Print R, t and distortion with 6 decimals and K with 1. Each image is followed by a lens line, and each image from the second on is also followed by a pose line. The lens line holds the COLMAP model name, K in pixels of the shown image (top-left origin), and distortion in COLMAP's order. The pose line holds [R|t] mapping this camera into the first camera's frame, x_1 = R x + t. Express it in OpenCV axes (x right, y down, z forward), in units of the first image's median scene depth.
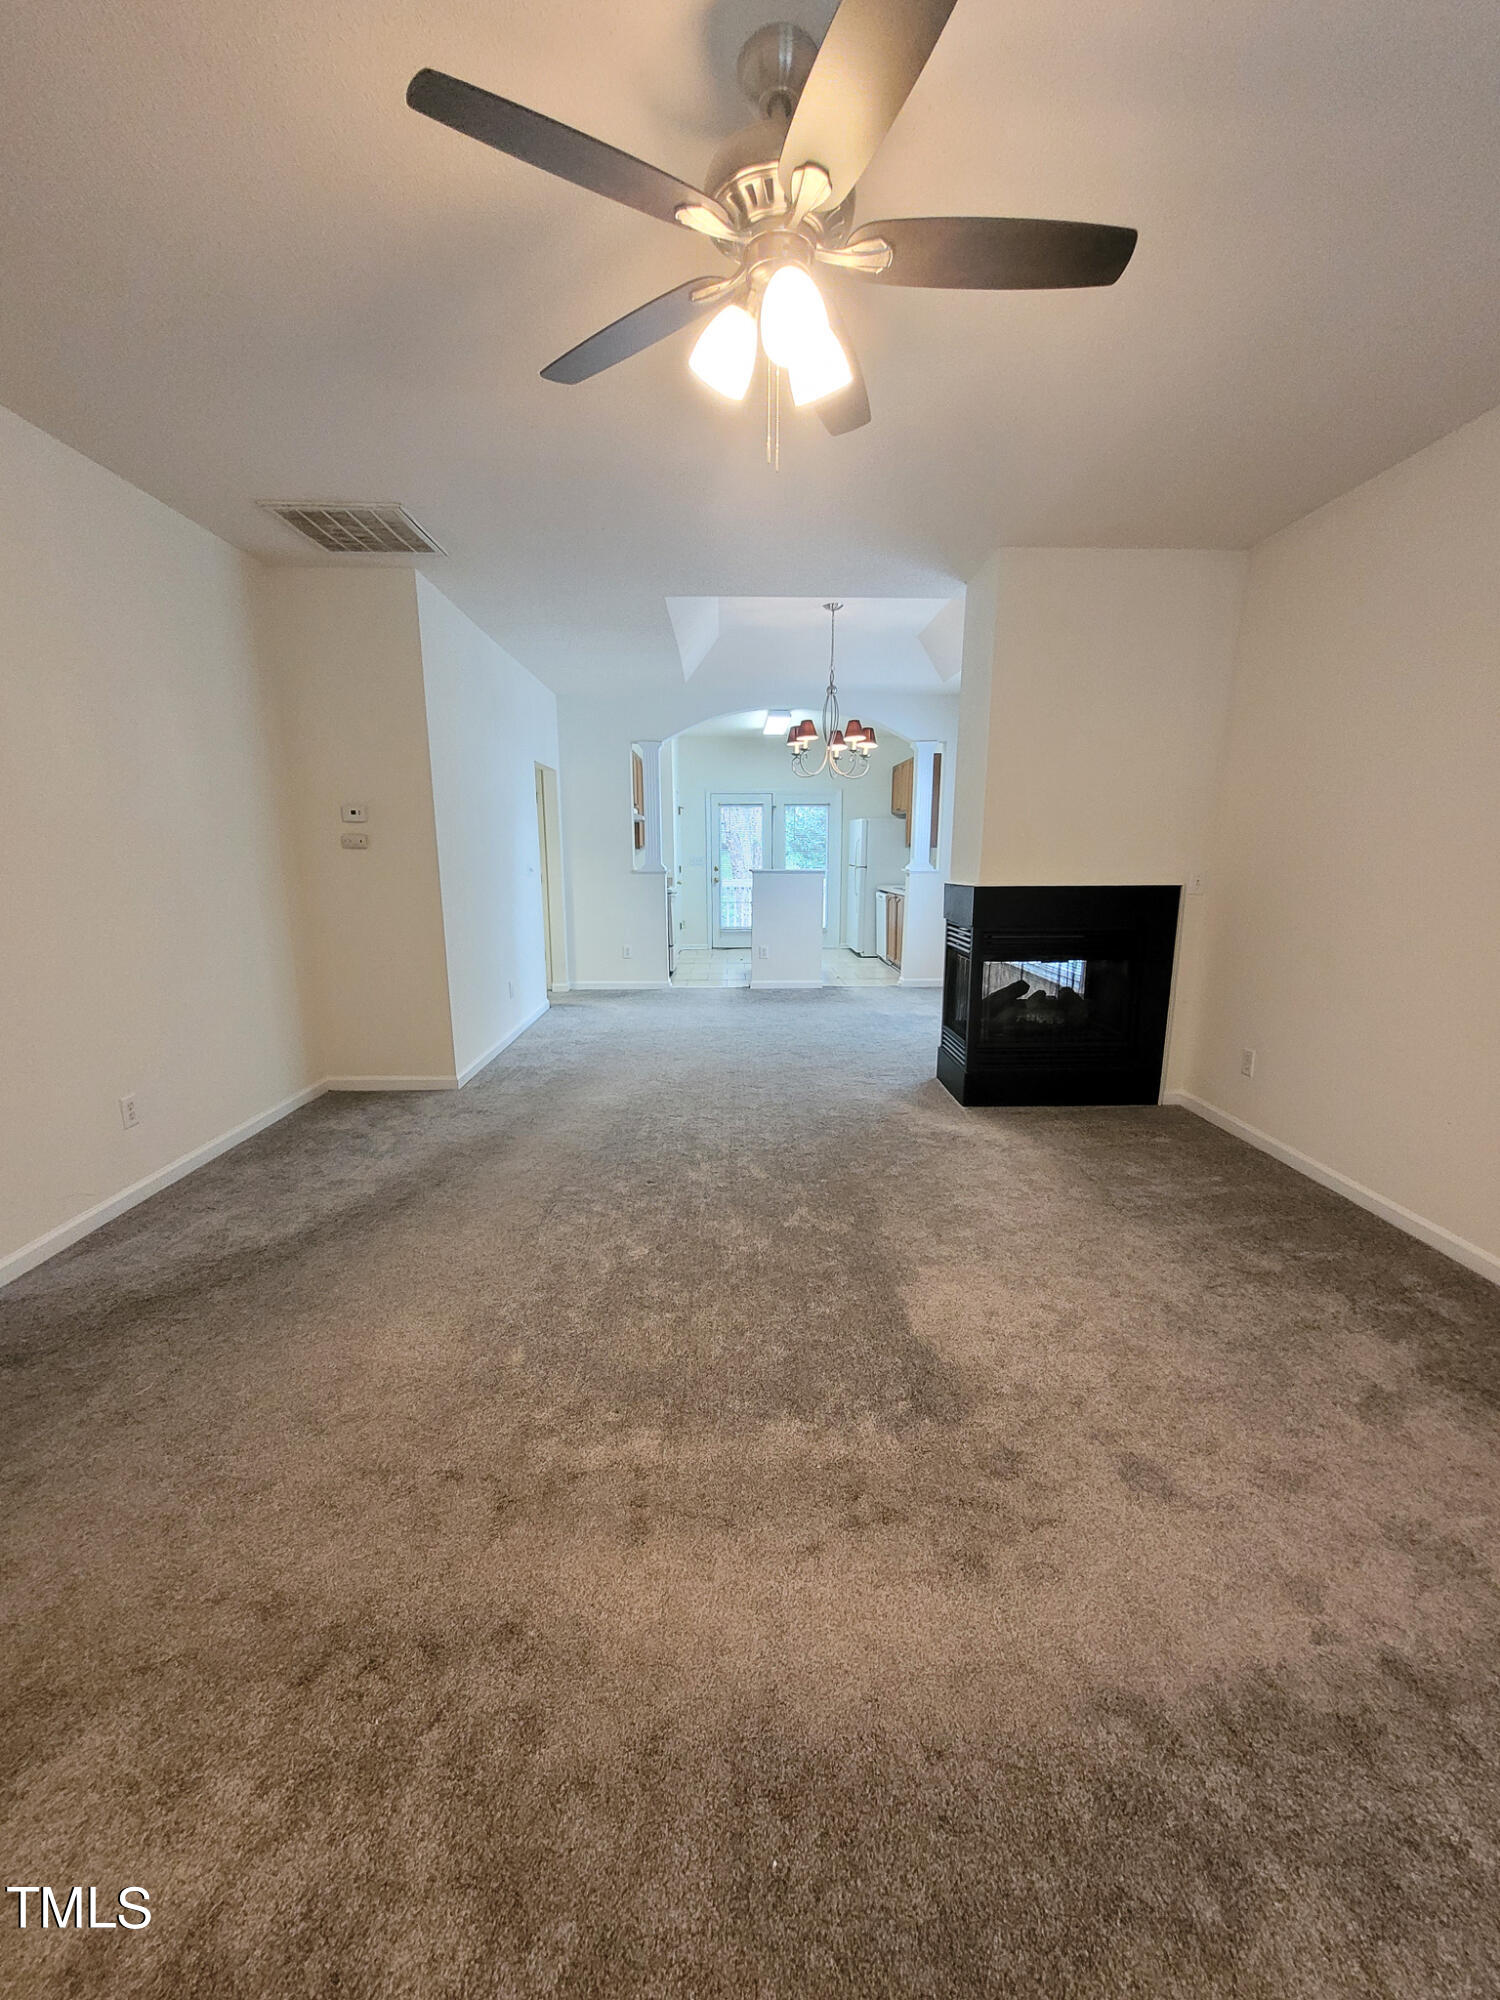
lens RADIAL K [[801.9, 0, 757.5], [0, 801.9, 1016.3], [0, 0, 1]] dist [-0.002244, 0.000258]
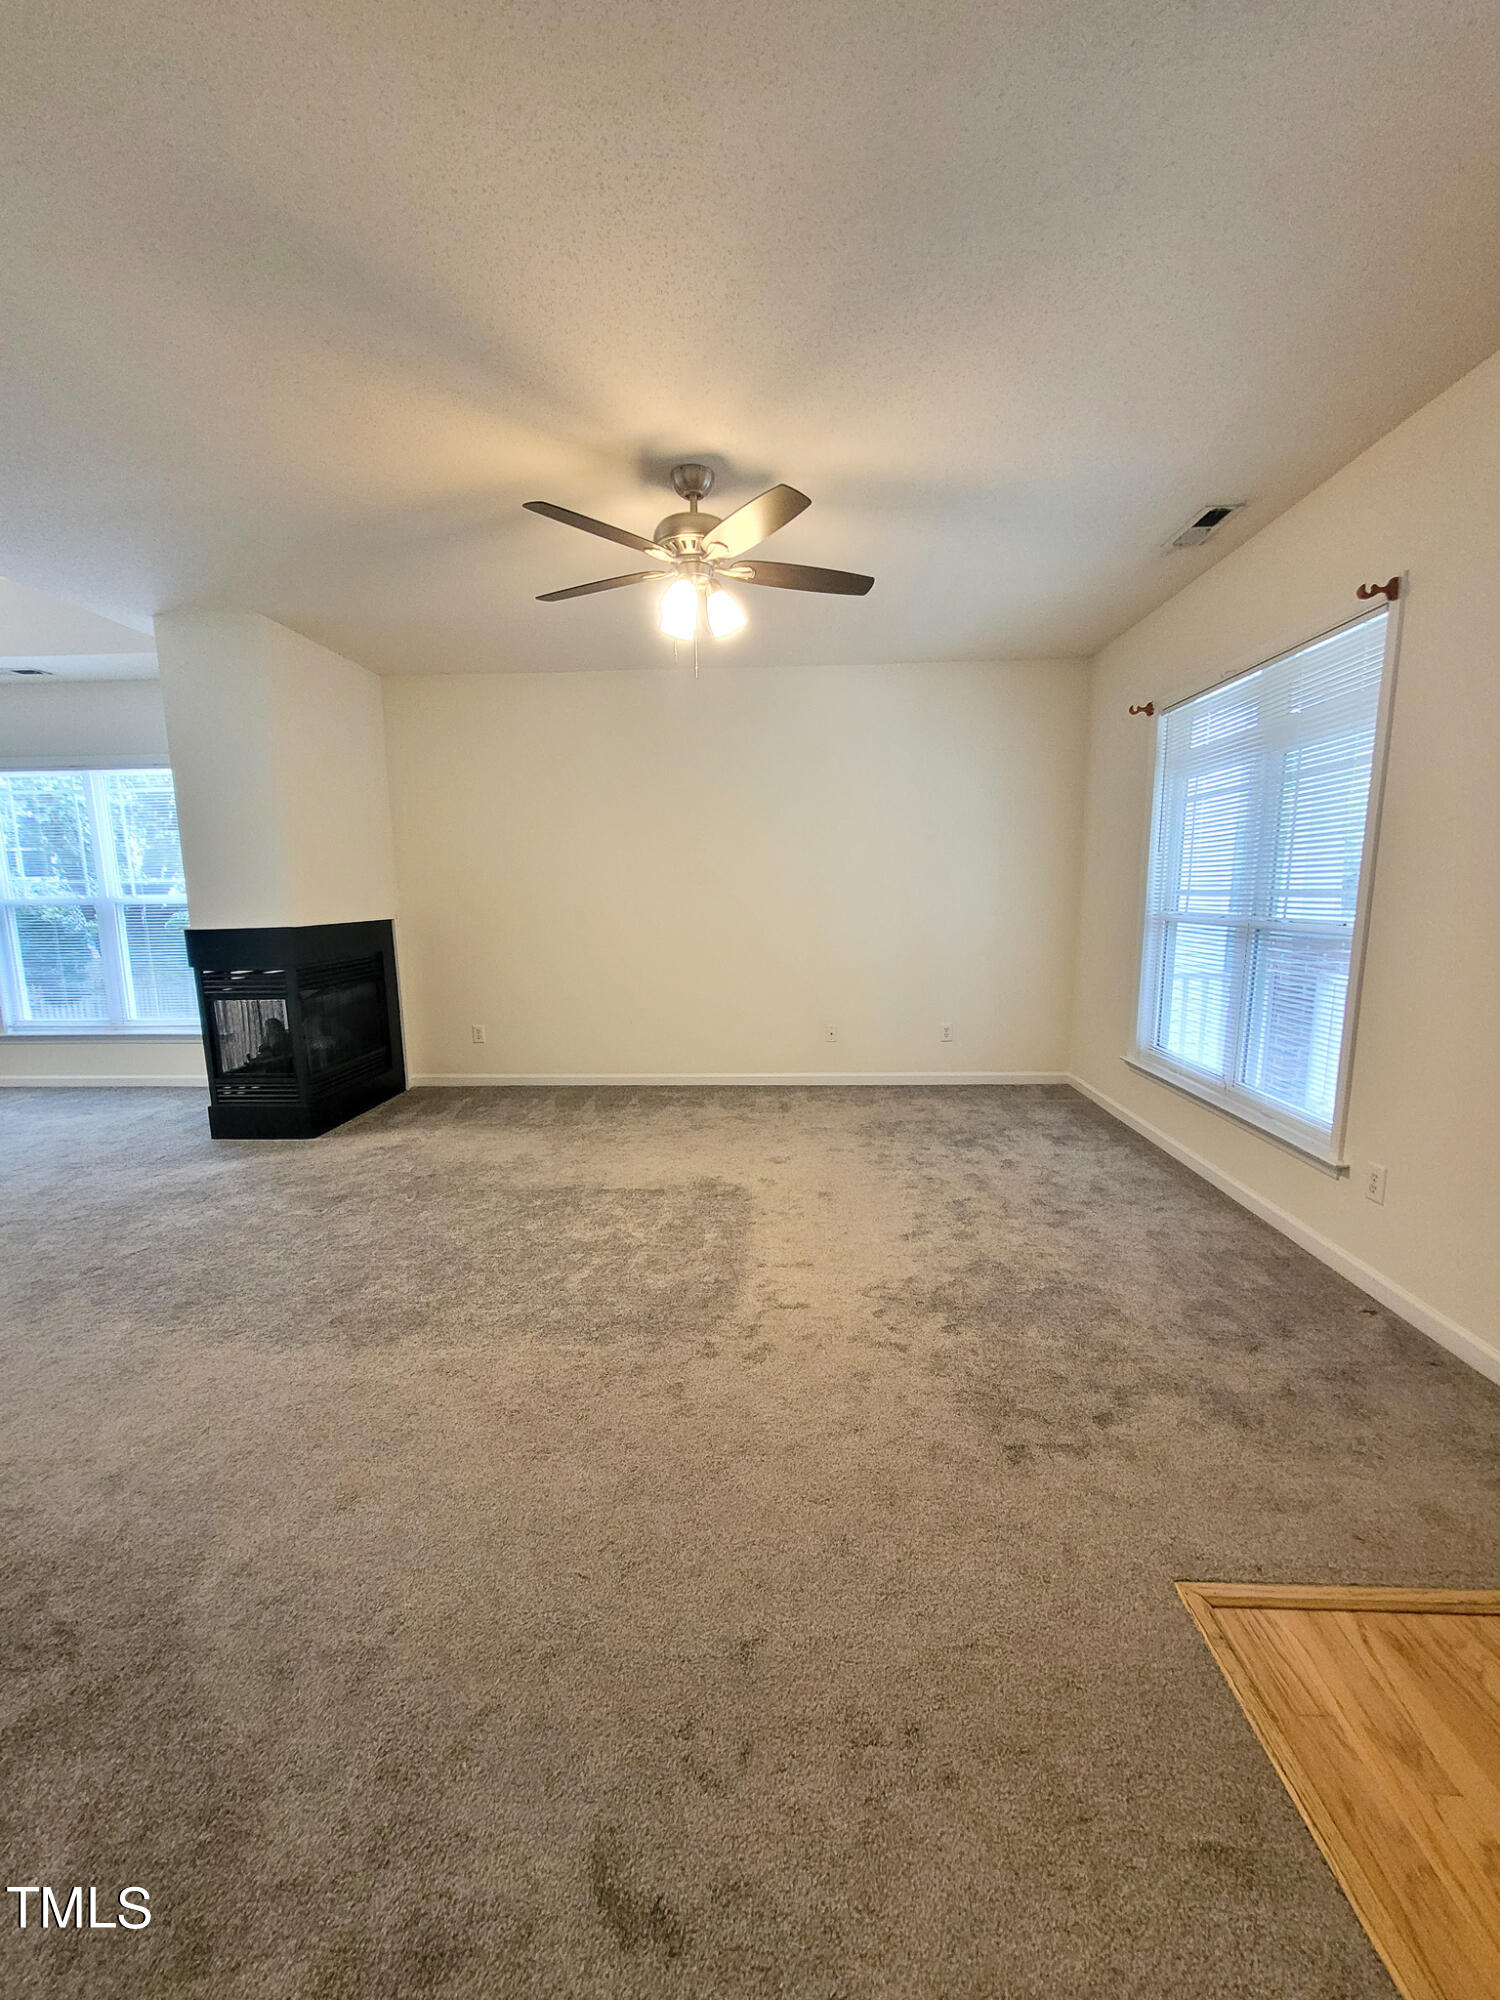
lens RADIAL K [[784.1, 0, 755.2], [0, 784.1, 1012.1], [0, 0, 1]] dist [0.000086, 0.000128]
pose [[0.069030, -0.155119, 0.985481, -0.778825], [0.217408, 0.966434, 0.136892, -0.069329], [-0.973637, 0.204801, 0.100437, 0.360118]]
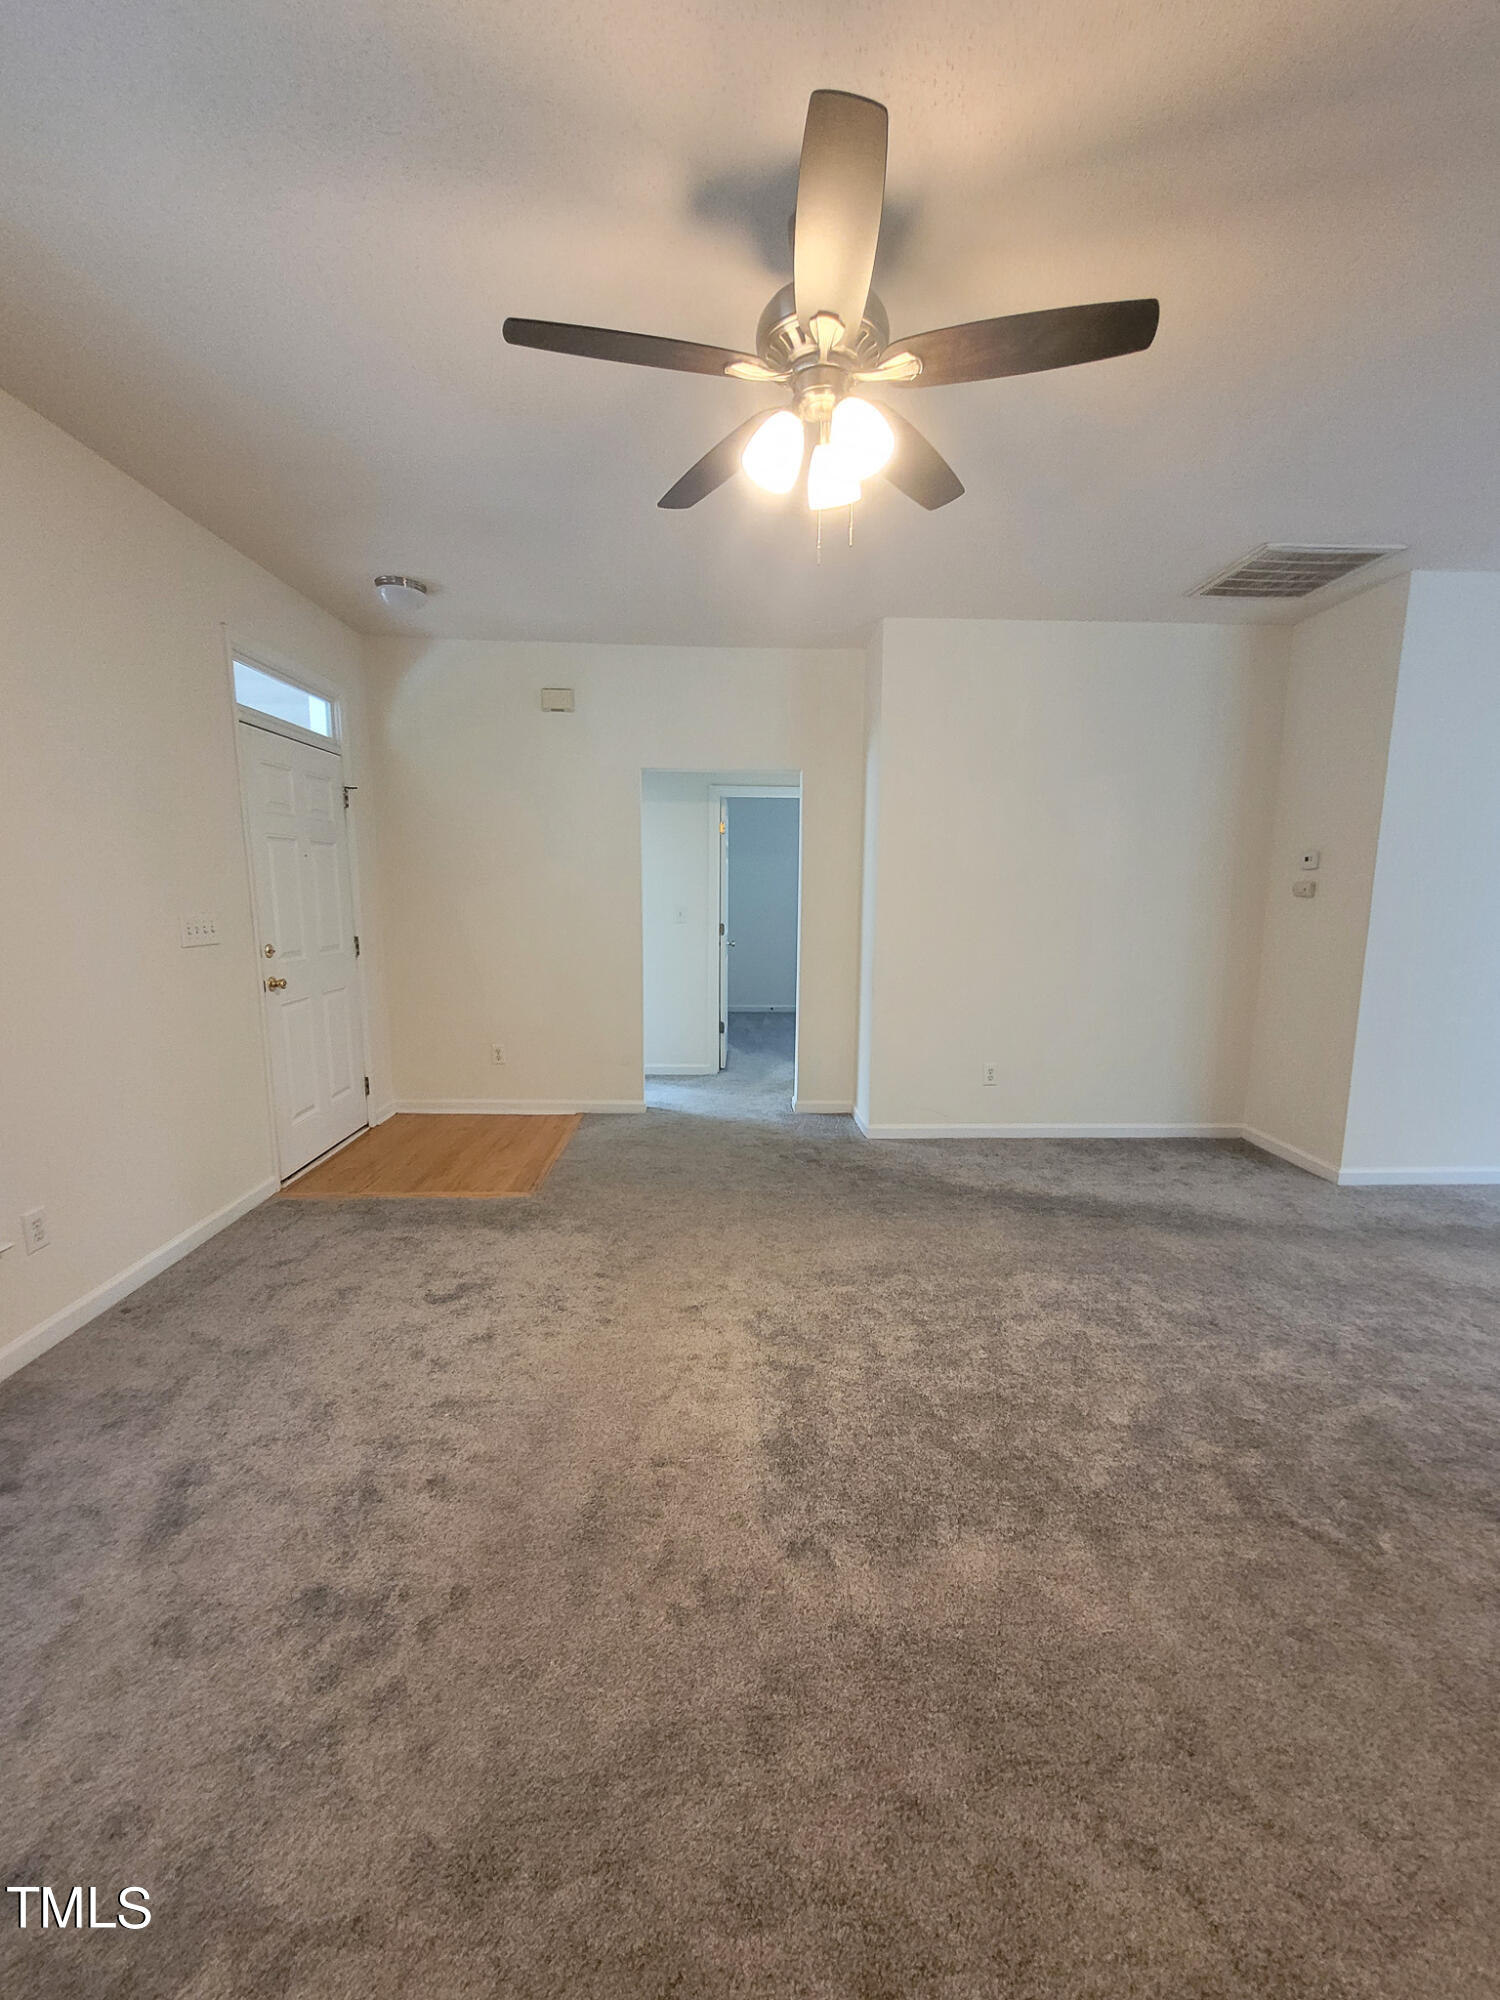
lens RADIAL K [[809.3, 0, 753.4], [0, 809.3, 1006.0], [0, 0, 1]] dist [-0.000392, 0.000012]
pose [[0.002557, 0.142429, -0.989802, 0.525574], [-0.215545, 0.966617, 0.138536, -0.090169], [0.976491, 0.212993, 0.033171, 0.424671]]
